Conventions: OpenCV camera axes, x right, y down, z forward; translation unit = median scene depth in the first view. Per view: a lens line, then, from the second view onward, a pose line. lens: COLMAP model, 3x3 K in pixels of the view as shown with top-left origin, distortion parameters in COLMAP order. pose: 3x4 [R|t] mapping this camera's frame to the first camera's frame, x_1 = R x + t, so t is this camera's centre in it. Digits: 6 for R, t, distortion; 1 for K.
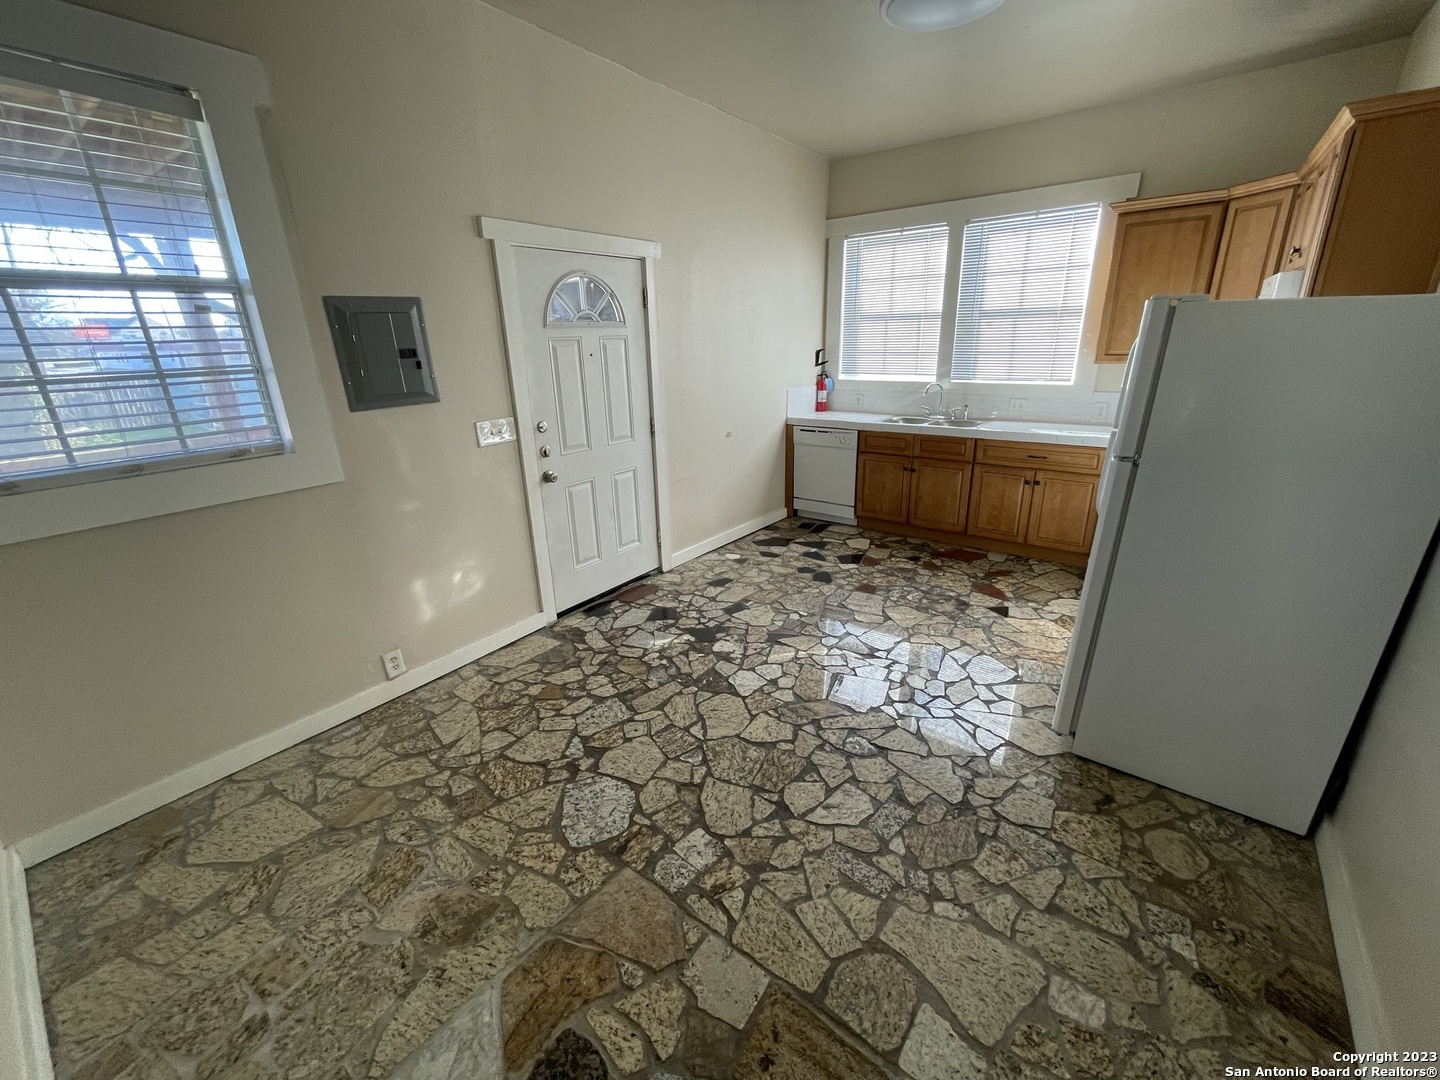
lens RADIAL K [[587.9, 0, 720.0], [0, 587.9, 540.0], [0, 0, 1]] dist [-0.004787, -0.000013]
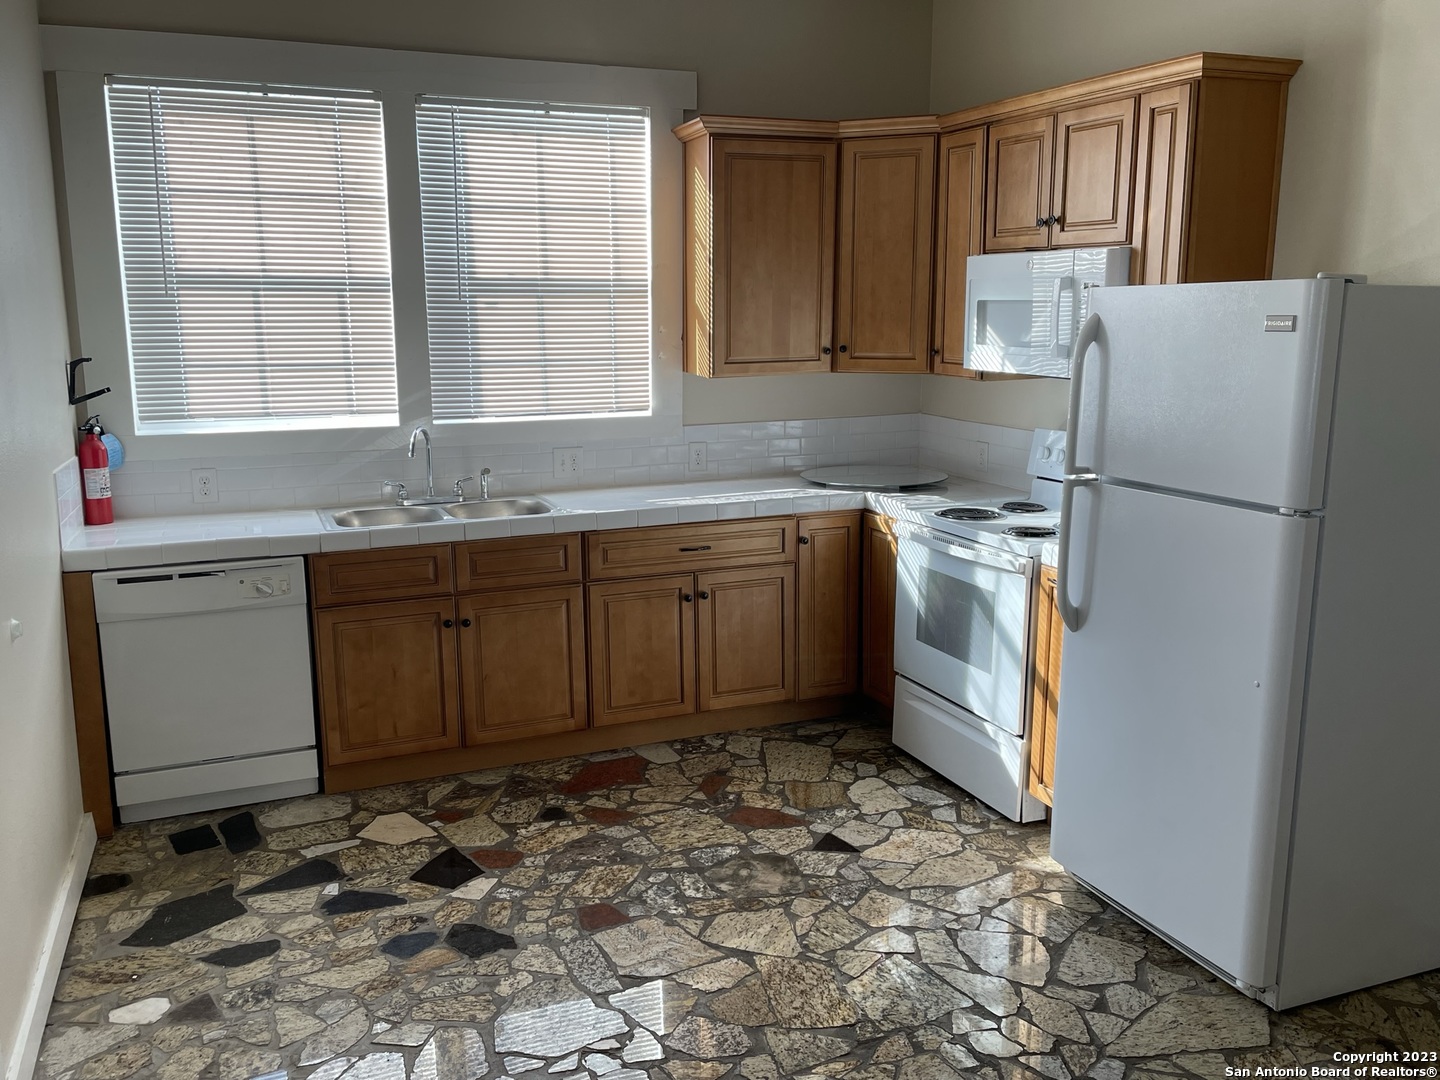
lens RADIAL K [[1192.7, 0, 720.0], [0, 1192.7, 540.0], [0, 0, 1]] dist [0.084762, -0.117473]
pose [[0.501173, -0.141598, 0.853683, -0.428746], [0.276468, 0.961019, -0.002905, -0.159704], [-0.819995, 0.237472, 0.520784, 0.471227]]
